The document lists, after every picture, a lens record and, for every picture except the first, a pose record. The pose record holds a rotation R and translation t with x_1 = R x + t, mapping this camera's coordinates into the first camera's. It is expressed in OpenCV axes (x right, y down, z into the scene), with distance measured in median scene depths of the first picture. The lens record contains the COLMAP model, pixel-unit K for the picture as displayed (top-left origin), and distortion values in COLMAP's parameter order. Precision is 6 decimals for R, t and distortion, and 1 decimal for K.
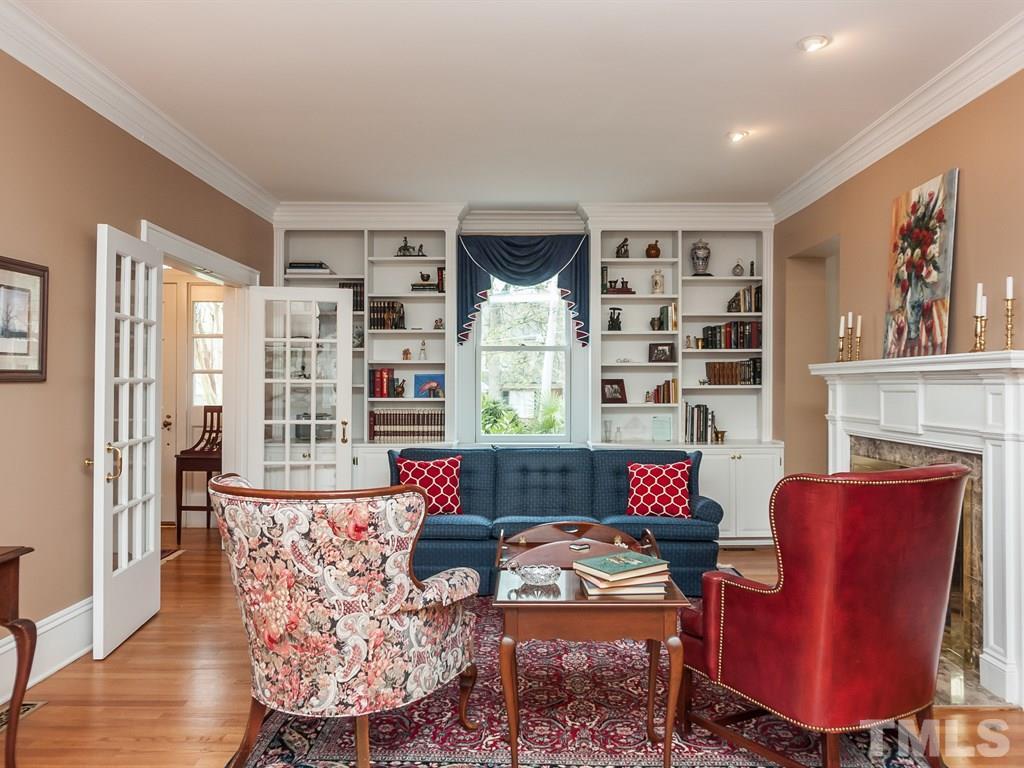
lens RADIAL K [[733.5, 0, 512.0], [0, 733.5, 384.0], [0, 0, 1]] dist [0.001220, -0.000639]
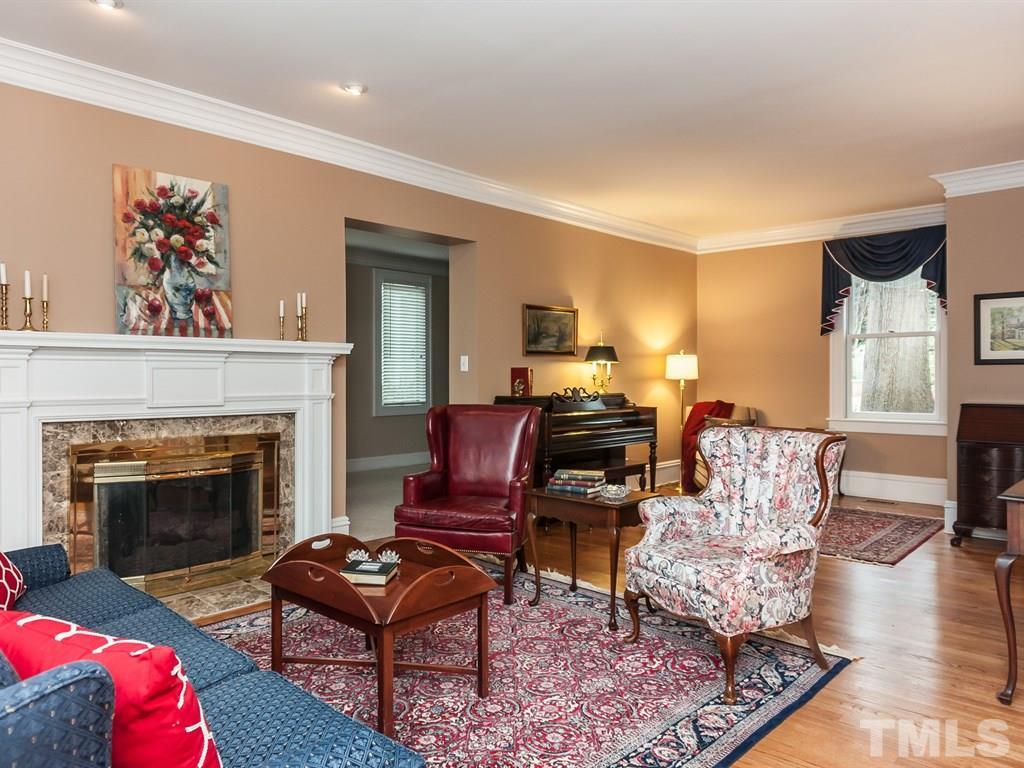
lens RADIAL K [[733.5, 0, 512.0], [0, 733.5, 384.0], [0, 0, 1]] dist [0.001220, -0.000639]
pose [[-0.743124, -0.004718, 0.669137, -0.549465], [-0.000159, 0.999976, 0.006874, 0.026534], [-0.669154, 0.005002, -0.743107, 1.538905]]
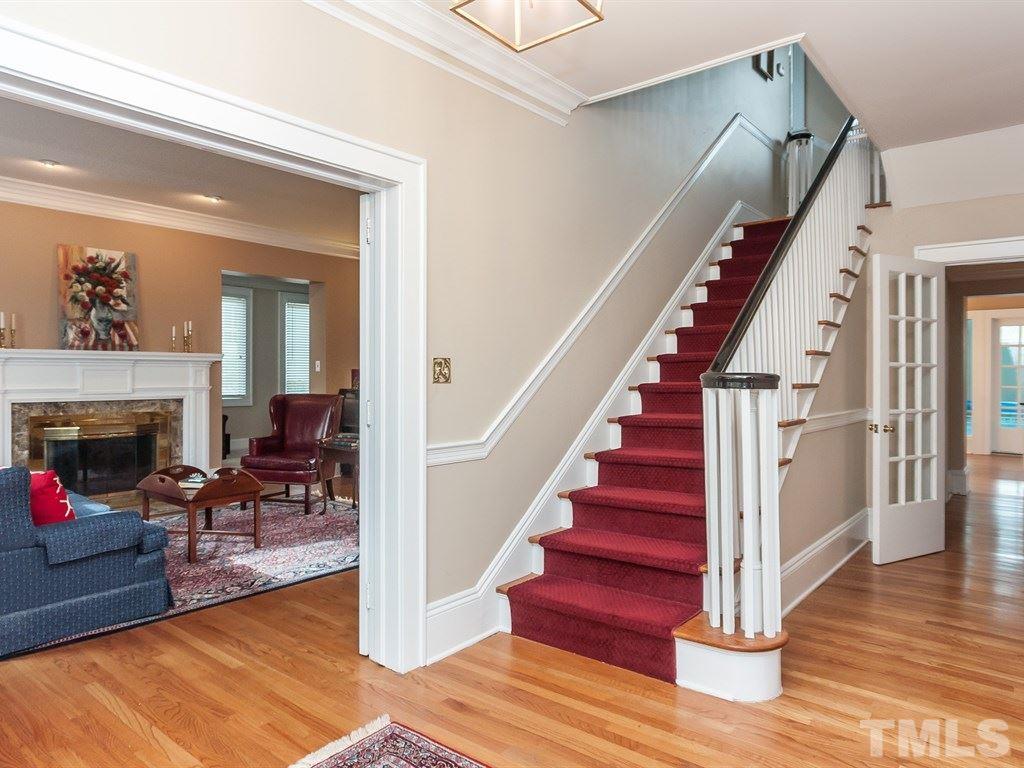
lens RADIAL K [[674.2, 0, 512.0], [0, 674.2, 384.0], [0, 0, 1]] dist [0.001144, 0.001854]
pose [[-0.783990, -0.011009, 0.620676, -1.222742], [-0.004057, 0.999912, 0.012611, 0.019146], [-0.620761, 0.007369, -0.783965, 1.713958]]
